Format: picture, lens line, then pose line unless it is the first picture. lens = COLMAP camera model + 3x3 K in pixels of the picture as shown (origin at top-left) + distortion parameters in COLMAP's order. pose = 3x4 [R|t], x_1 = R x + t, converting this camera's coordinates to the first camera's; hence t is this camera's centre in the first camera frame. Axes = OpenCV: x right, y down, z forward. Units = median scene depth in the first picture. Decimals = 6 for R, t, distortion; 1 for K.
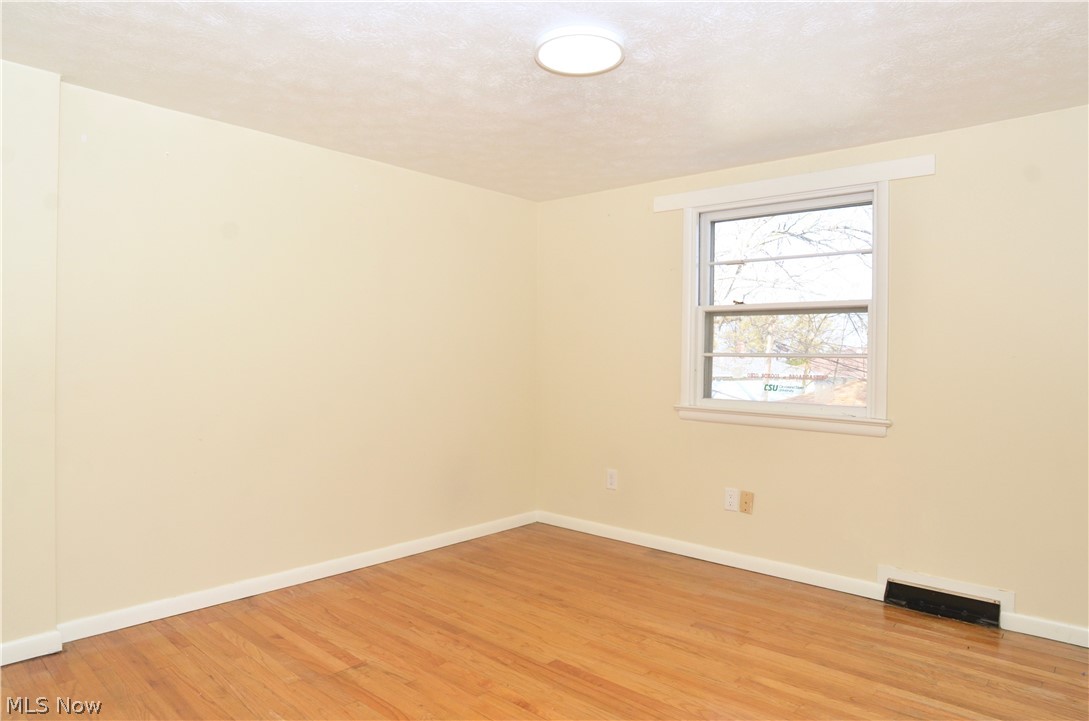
lens RADIAL K [[690.4, 0, 546.0], [0, 690.4, 355.3], [0, 0, 1]] dist [-0.065931, 0.022576]
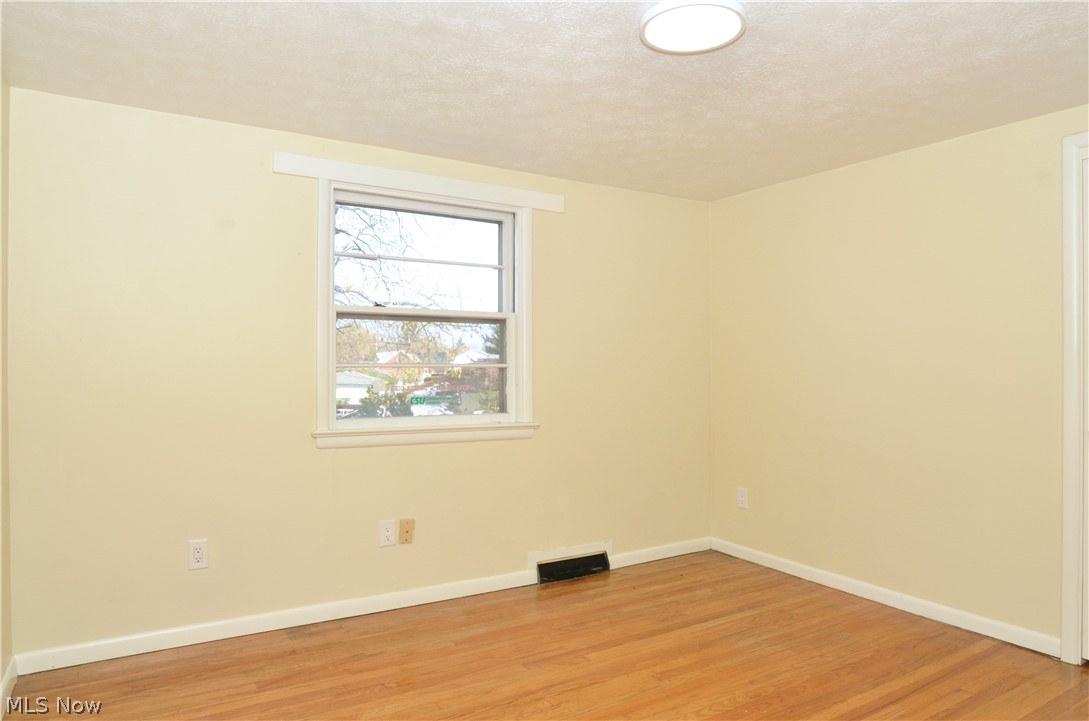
lens RADIAL K [[690.4, 0, 548.2], [0, 690.4, 363.2], [0, 0, 1]] dist [-0.065931, 0.022576]
pose [[0.272327, -0.012341, 0.962126, -0.580512], [-0.000406, 0.999916, 0.012941, -0.017146], [-0.962205, -0.003915, 0.272299, 0.660399]]
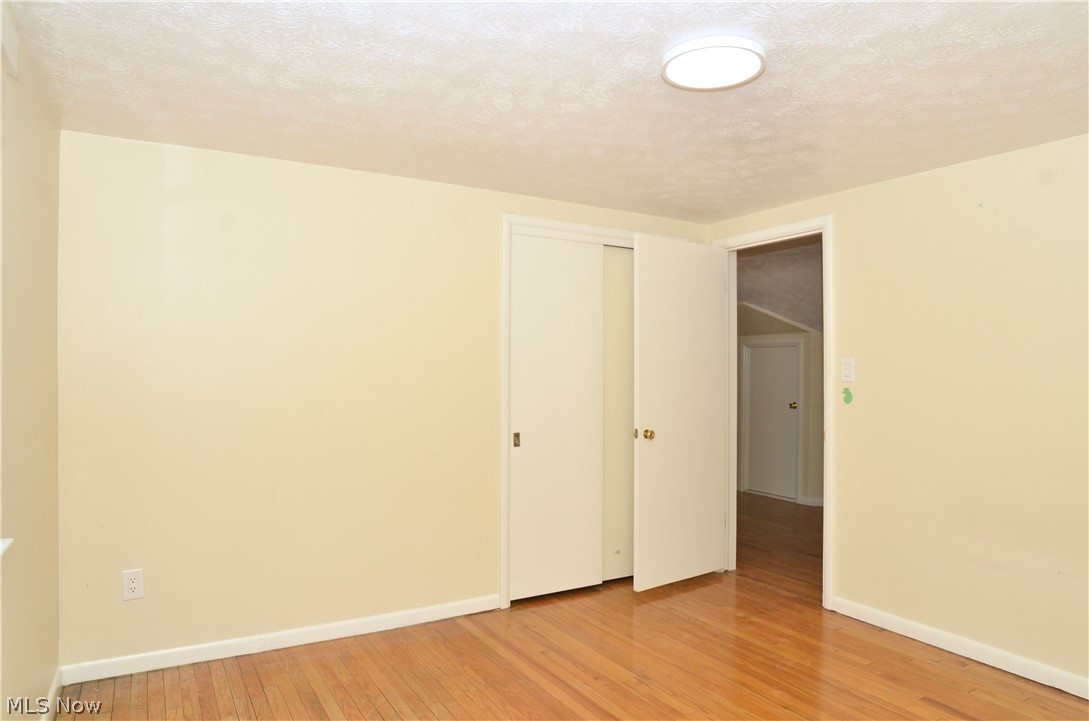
lens RADIAL K [[690.4, 0, 544.2], [0, 690.4, 360.8], [0, 0, 1]] dist [-0.065931, 0.022576]
pose [[-0.954452, -0.001270, 0.298361, -0.003324], [-0.006338, 0.999852, -0.016018, -0.018550], [-0.298296, -0.017180, -0.954319, 1.312714]]
